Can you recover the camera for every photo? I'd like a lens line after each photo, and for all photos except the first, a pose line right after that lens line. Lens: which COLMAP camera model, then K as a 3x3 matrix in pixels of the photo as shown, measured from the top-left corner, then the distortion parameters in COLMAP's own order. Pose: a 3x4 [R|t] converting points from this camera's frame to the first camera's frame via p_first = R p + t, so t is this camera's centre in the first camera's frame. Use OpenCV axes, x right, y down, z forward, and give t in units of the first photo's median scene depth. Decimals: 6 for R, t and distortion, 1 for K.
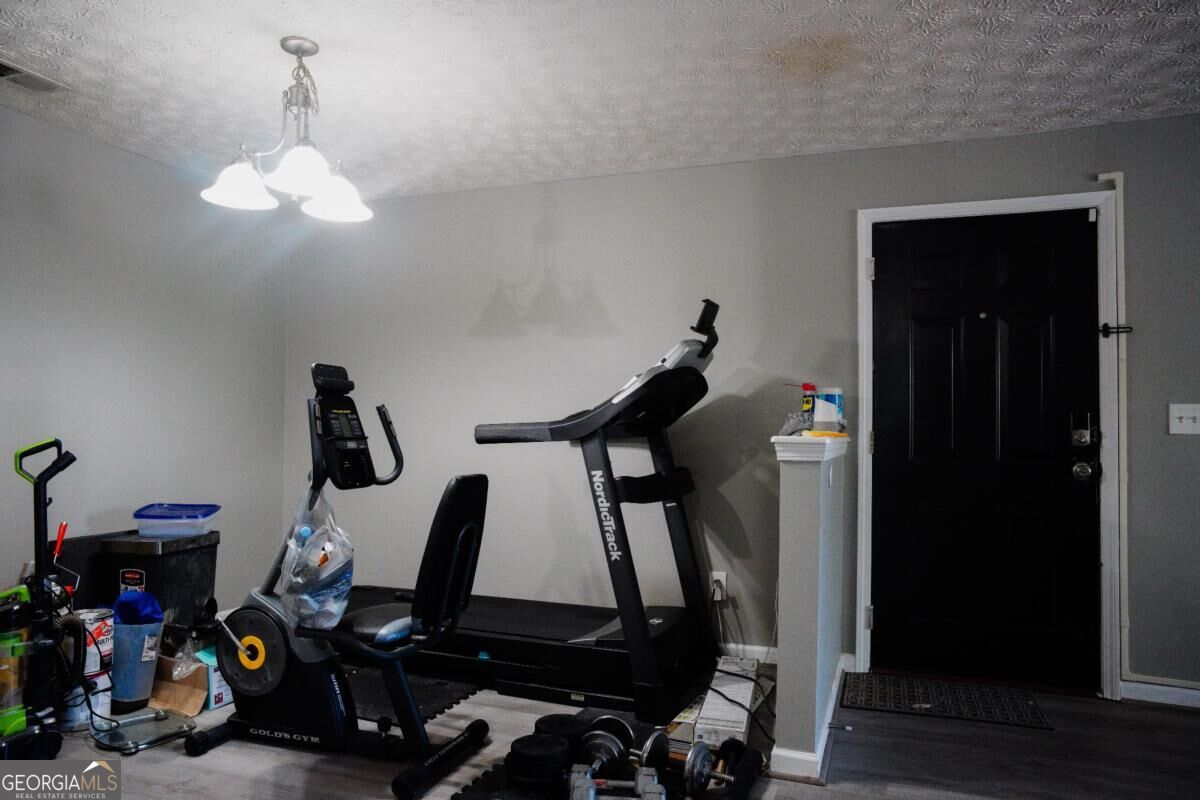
lens RADIAL K [[811.1, 0, 603.5], [0, 811.1, 396.9], [0, 0, 1]] dist [-0.096663, 0.103414]
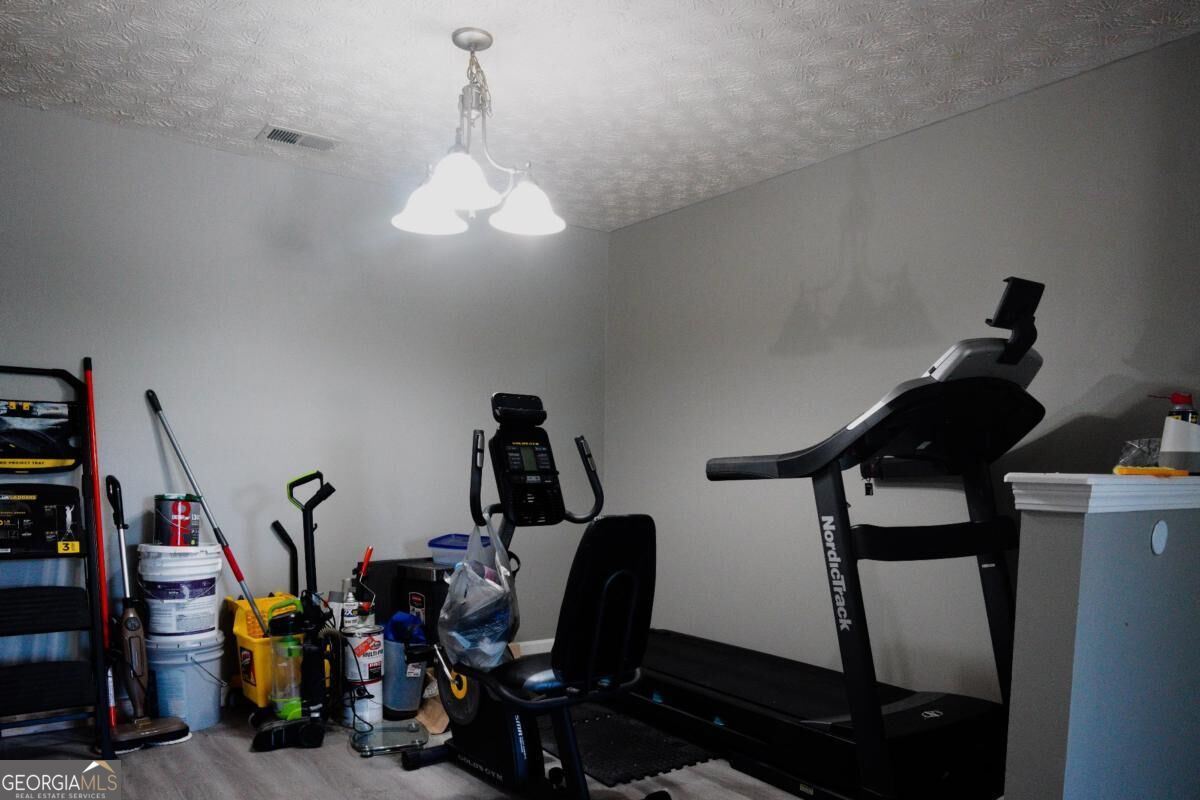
lens RADIAL K [[851.0, 0, 600.0], [0, 851.0, 536.3], [0, 0, 1]] dist [-0.000084, -0.002028]
pose [[0.837773, 0.048392, -0.543871, 0.274801], [0.016893, 0.993291, 0.114401, 0.012564], [0.545758, -0.105030, 0.831334, 0.197053]]
